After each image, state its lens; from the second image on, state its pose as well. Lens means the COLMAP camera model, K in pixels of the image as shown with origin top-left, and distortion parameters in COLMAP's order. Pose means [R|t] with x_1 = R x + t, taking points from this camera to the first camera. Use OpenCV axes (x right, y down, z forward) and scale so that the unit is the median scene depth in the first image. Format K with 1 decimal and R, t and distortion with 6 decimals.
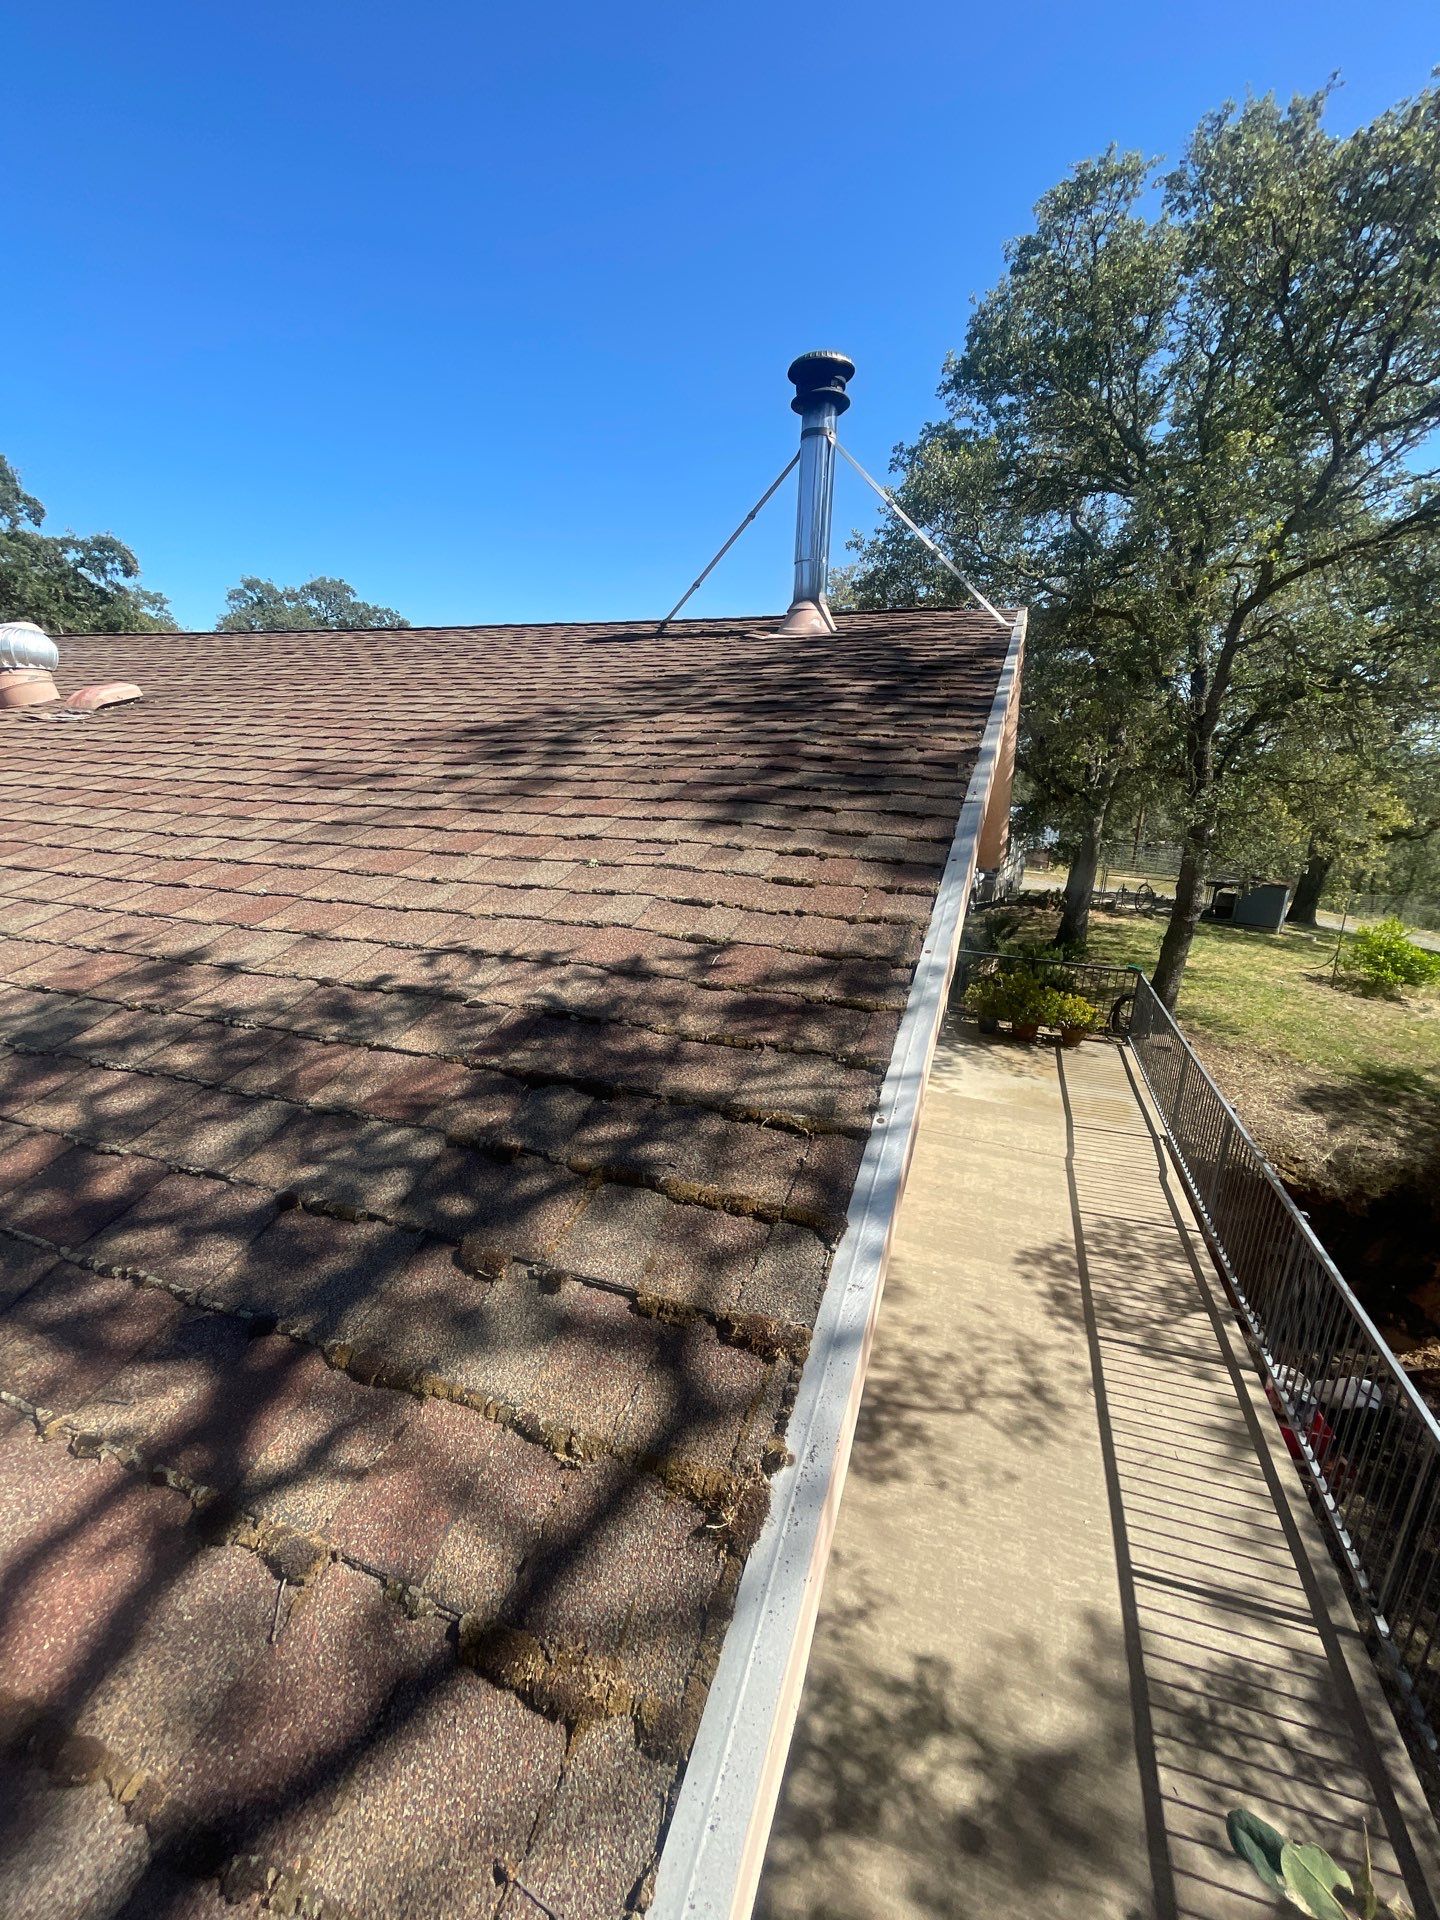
lens RADIAL K [[766.6, 0, 720.0], [0, 766.6, 960.0], [0, 0, 1]] dist [-0.001453, -0.000133]
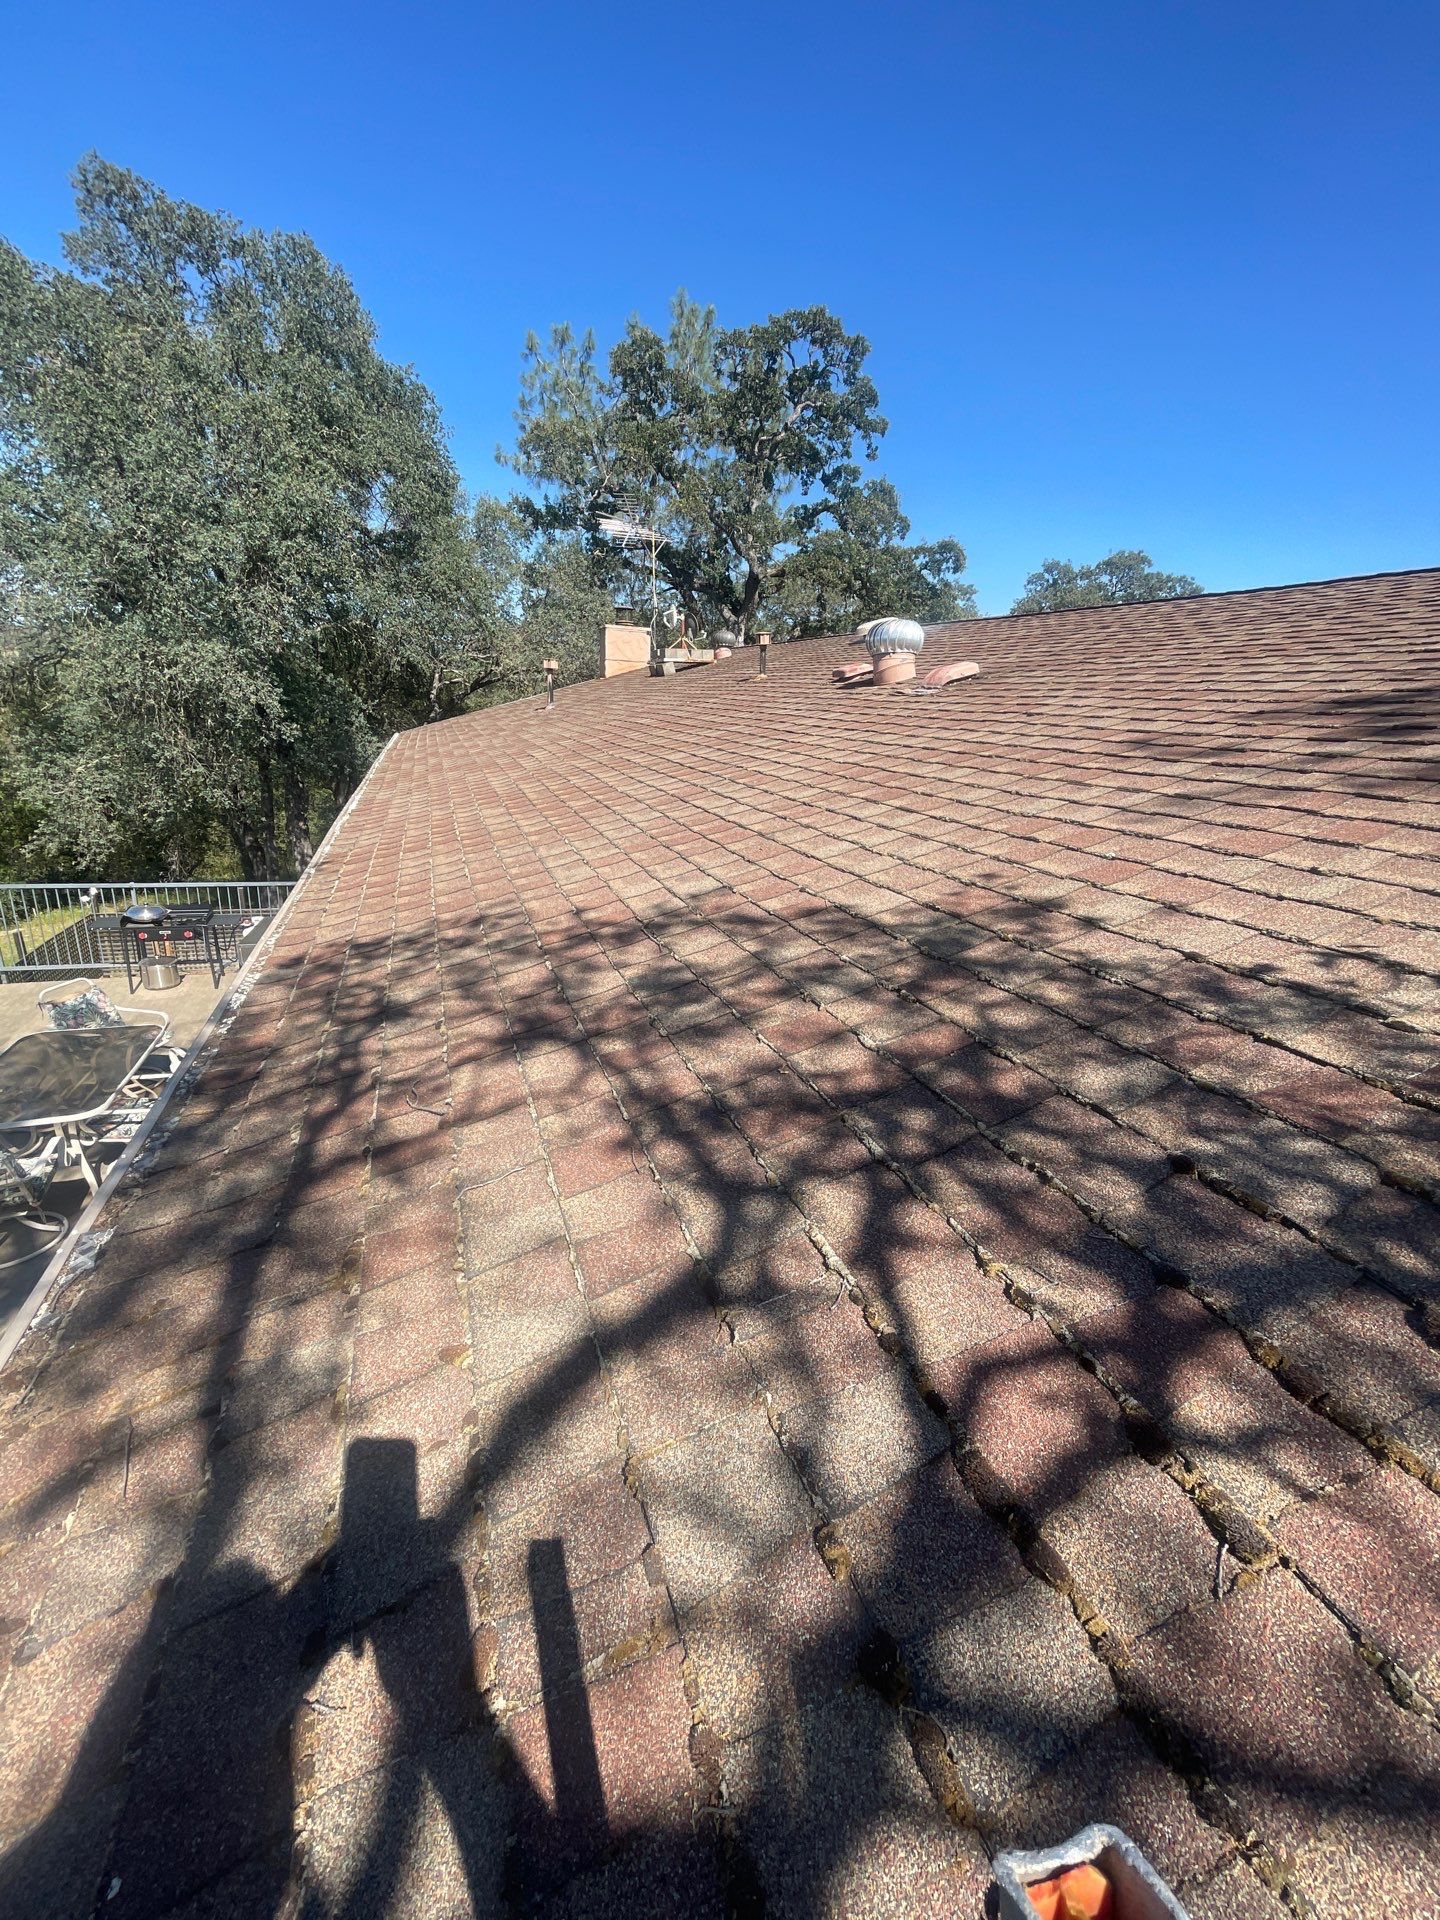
lens RADIAL K [[766.6, 0, 720.0], [0, 766.6, 960.0], [0, 0, 1]] dist [-0.001453, -0.000133]
pose [[0.658461, 0.239465, -0.713503, -0.217607], [-0.221560, 0.967697, 0.120309, 0.048987], [0.719264, 0.078865, 0.690246, -0.094803]]
